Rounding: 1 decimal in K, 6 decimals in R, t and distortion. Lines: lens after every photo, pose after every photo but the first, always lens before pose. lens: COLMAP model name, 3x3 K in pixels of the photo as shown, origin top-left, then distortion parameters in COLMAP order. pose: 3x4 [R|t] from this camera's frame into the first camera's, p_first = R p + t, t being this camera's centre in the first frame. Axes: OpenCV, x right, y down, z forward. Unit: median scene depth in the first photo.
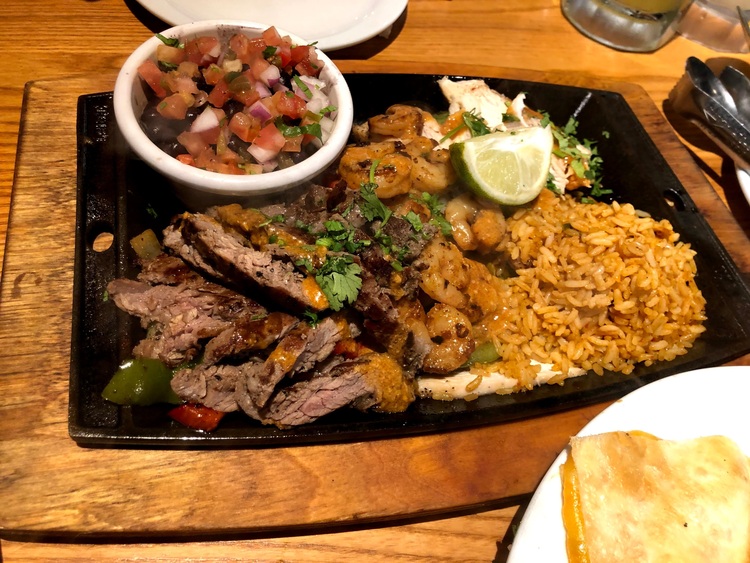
lens RADIAL K [[616.4, 0, 377.6], [0, 616.4, 282.7], [0, 0, 1]] dist [-0.005107, -0.006863]
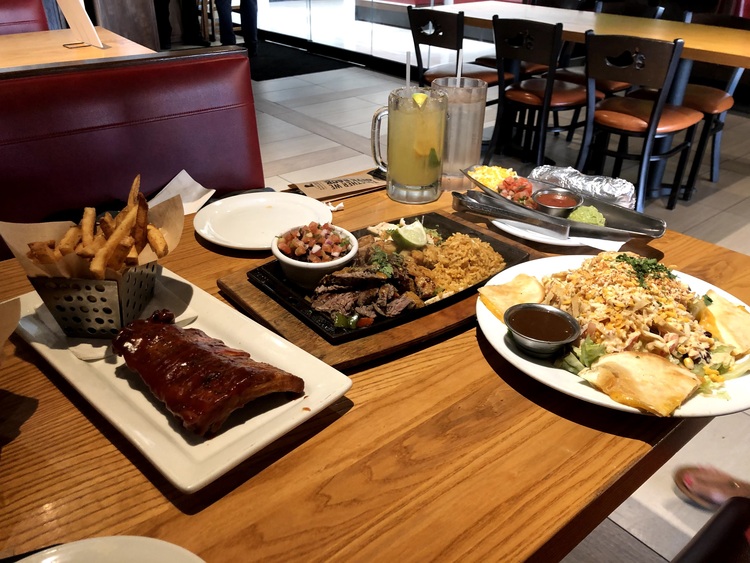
lens RADIAL K [[616.4, 0, 372.7], [0, 616.4, 283.0], [0, 0, 1]] dist [-0.005107, -0.006863]
pose [[0.889249, -0.355027, 0.288432, -0.825208], [0.439853, 0.836761, -0.326129, 0.816377], [-0.125564, 0.416878, 0.900248, -1.367422]]
